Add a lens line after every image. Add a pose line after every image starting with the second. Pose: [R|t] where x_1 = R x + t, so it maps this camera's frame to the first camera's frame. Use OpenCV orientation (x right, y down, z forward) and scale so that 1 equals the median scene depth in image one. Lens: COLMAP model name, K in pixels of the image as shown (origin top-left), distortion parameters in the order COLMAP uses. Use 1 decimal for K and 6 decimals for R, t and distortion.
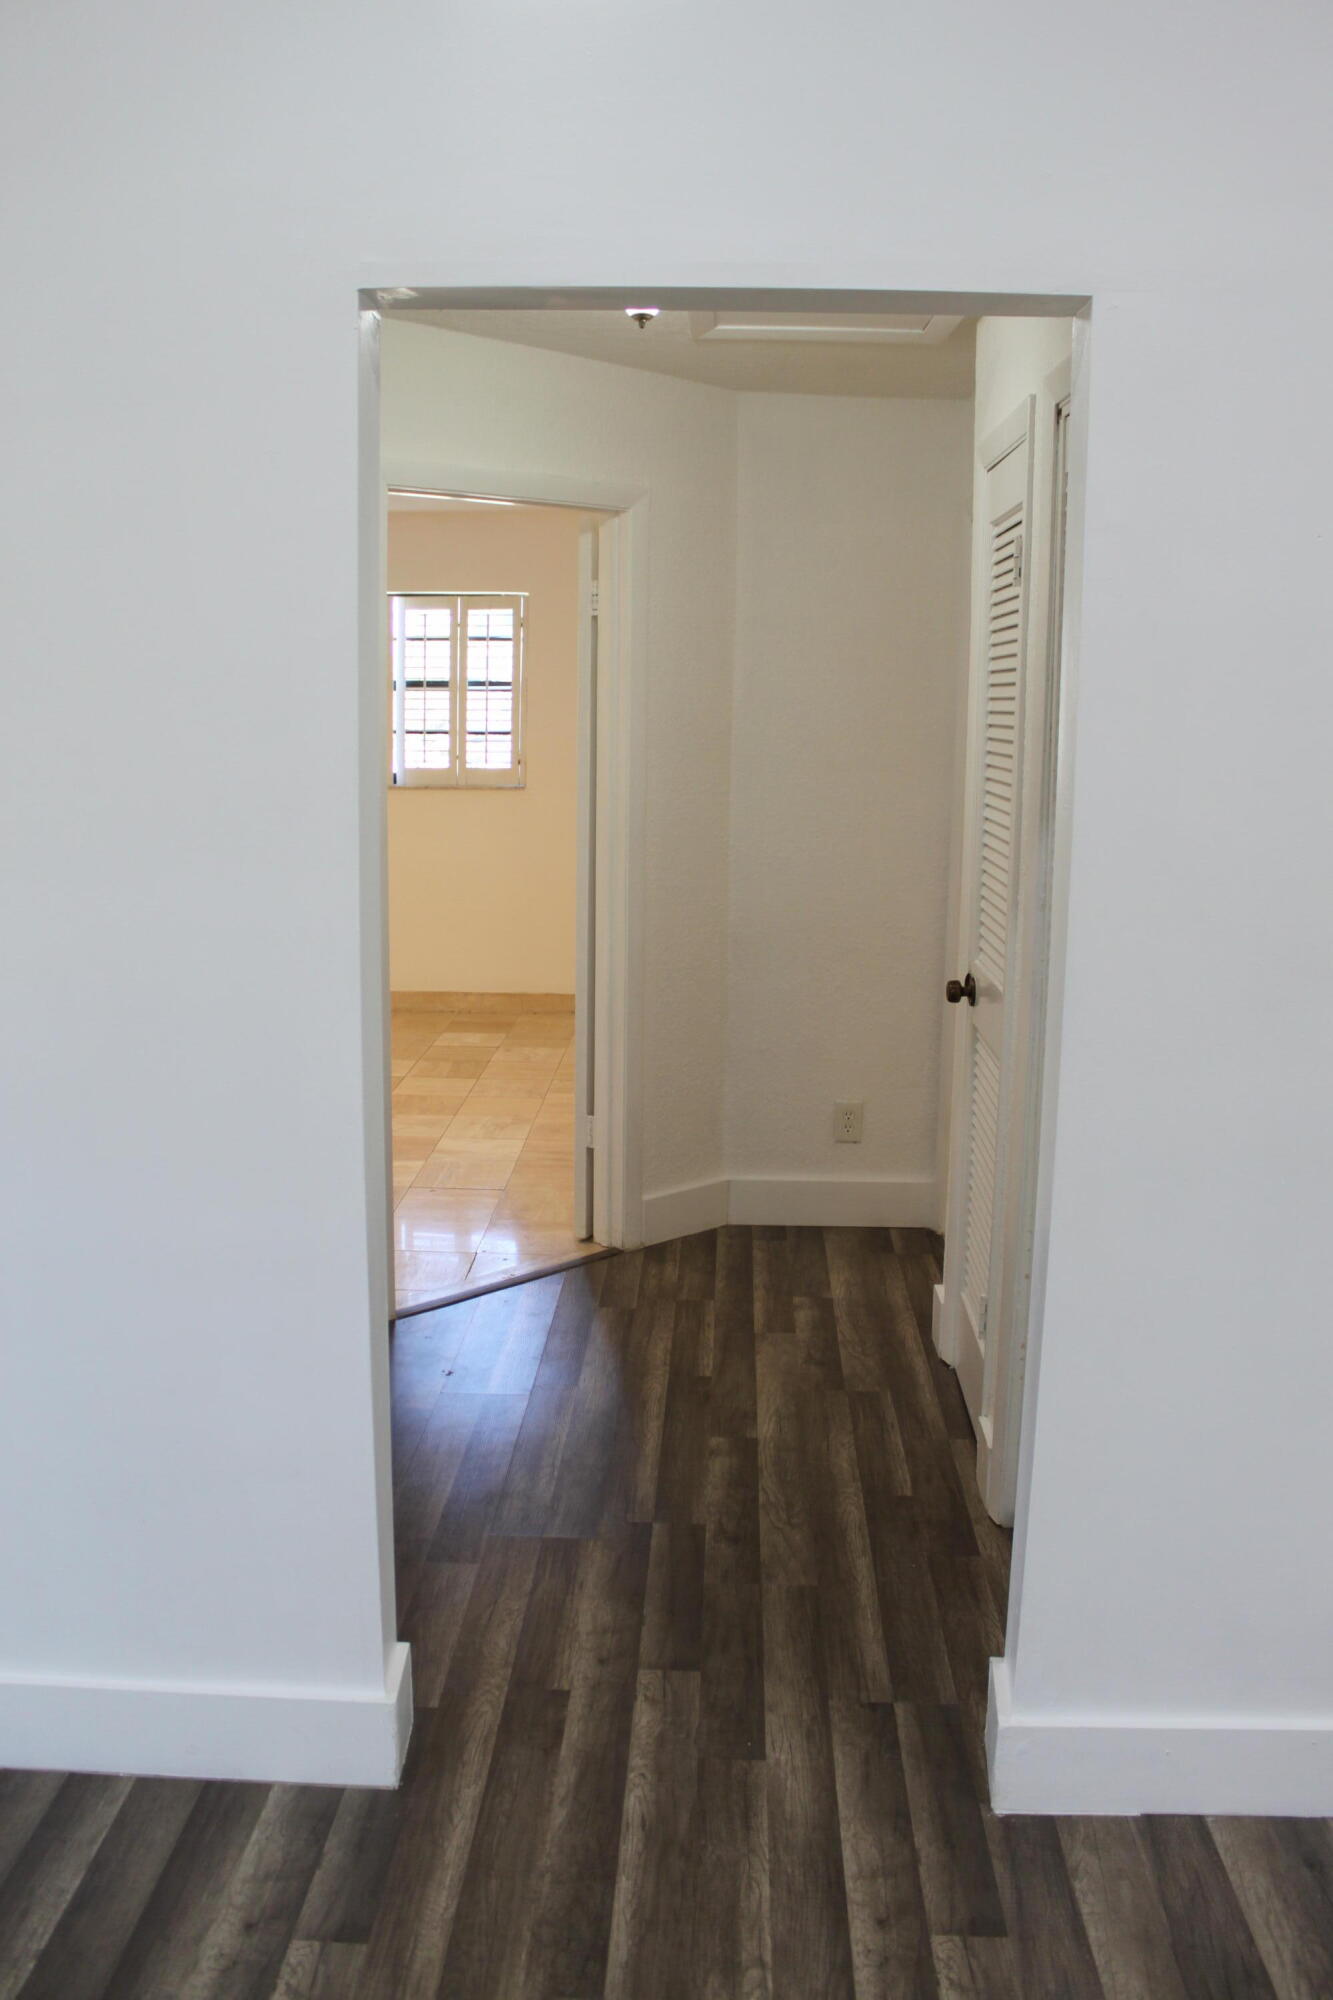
lens RADIAL K [[1630.0, 0, 660.1], [0, 1630.0, 974.6], [0, 0, 1]] dist [-0.132609, 0.081881]
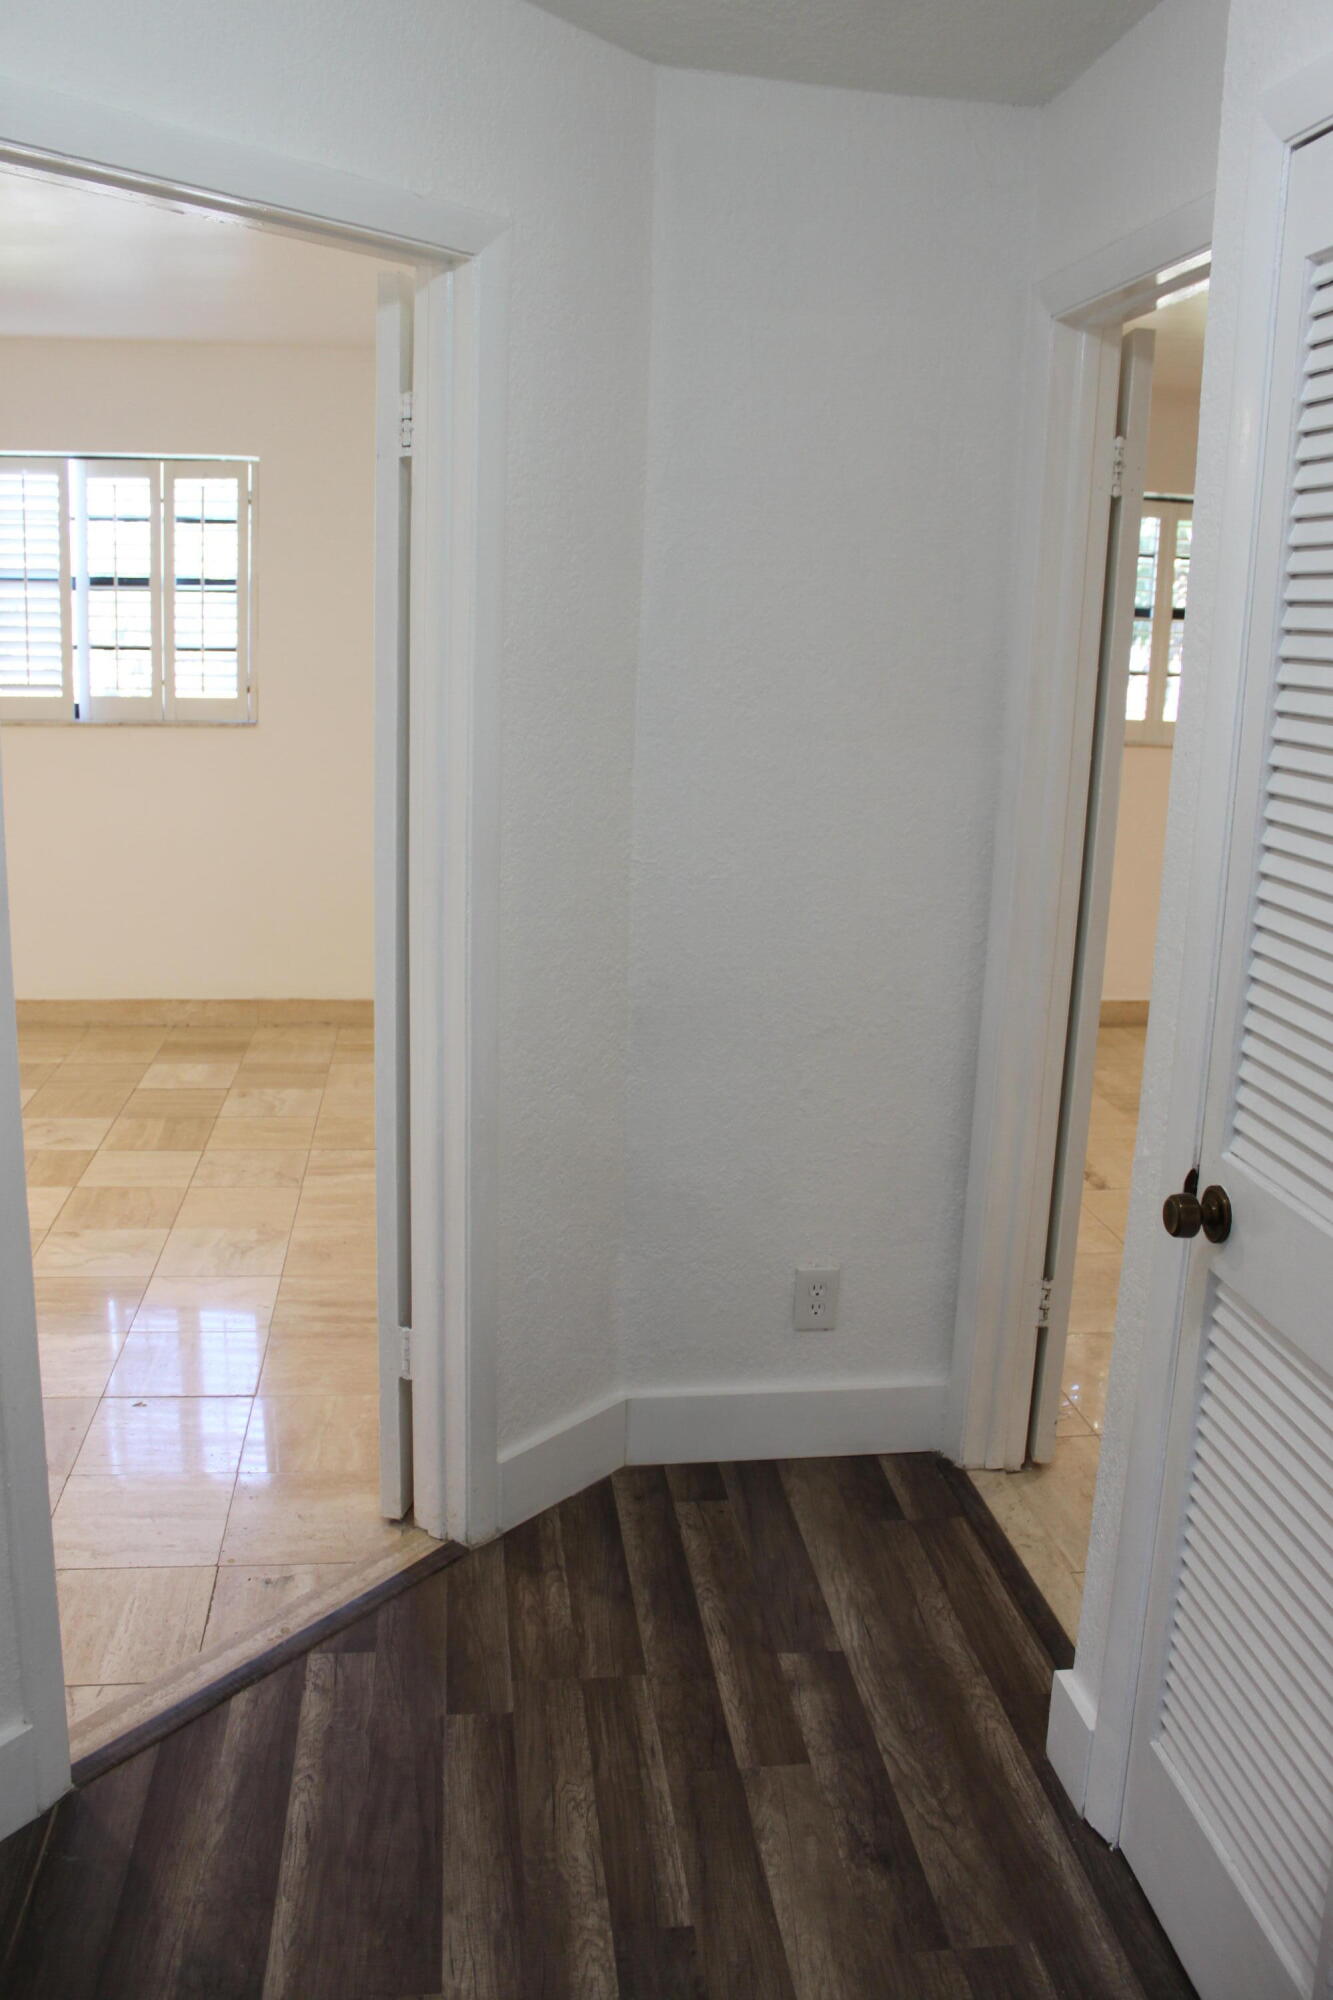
lens RADIAL K [[1630.0, 0, 660.1], [0, 1630.0, 974.6], [0, 0, 1]] dist [-0.132609, 0.081881]
pose [[0.985718, -0.018982, 0.167331, -0.030720], [0.009312, 0.998251, 0.058388, -0.047689], [-0.168147, -0.055996, 0.984170, 0.271414]]
